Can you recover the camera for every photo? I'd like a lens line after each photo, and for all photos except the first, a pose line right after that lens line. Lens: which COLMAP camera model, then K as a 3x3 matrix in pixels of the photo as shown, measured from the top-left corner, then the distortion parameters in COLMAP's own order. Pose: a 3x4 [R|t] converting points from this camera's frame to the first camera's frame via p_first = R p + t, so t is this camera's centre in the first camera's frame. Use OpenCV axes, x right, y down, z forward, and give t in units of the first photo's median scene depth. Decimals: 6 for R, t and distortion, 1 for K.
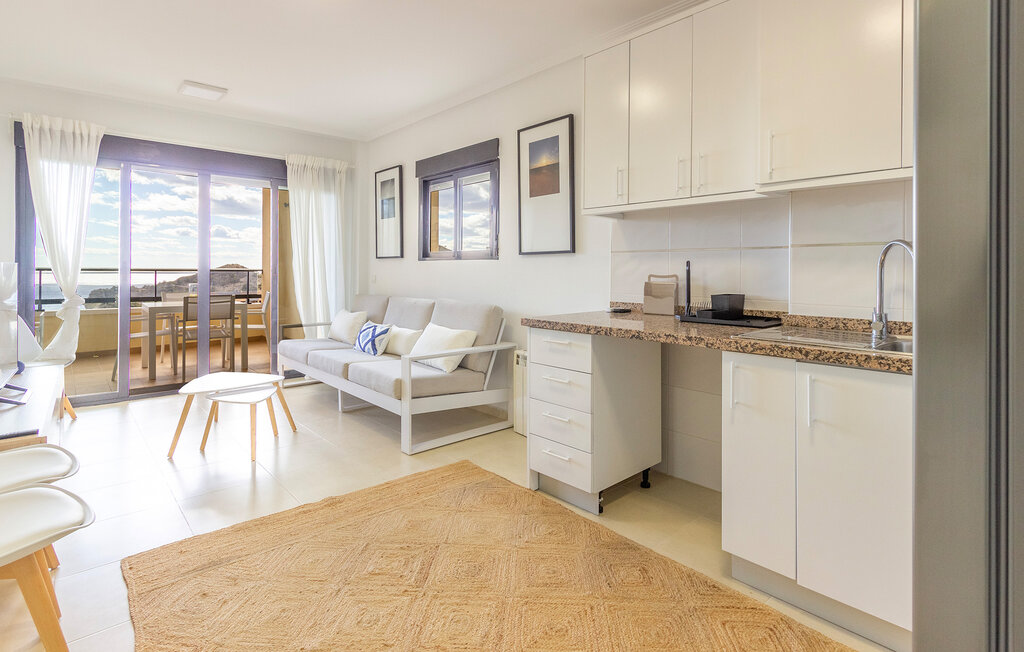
lens RADIAL K [[509.1, 0, 511.8], [0, 509.1, 268.3], [0, 0, 1]] dist [0.000658, 0.000016]
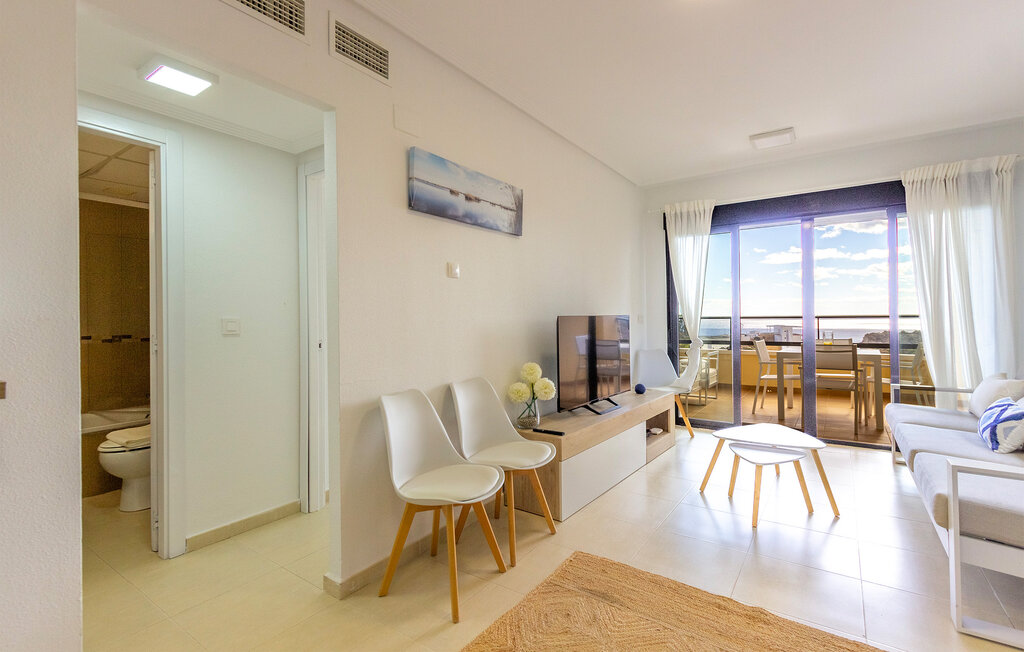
lens RADIAL K [[463.7, 0, 513.9], [0, 463.7, 314.0], [0, 0, 1]] dist [0.002919, 0.000447]
pose [[0.226501, -0.018330, -0.973838, 0.158538], [0.016997, 0.999745, -0.014864, 0.000065], [0.973863, -0.013185, 0.226755, 0.288501]]
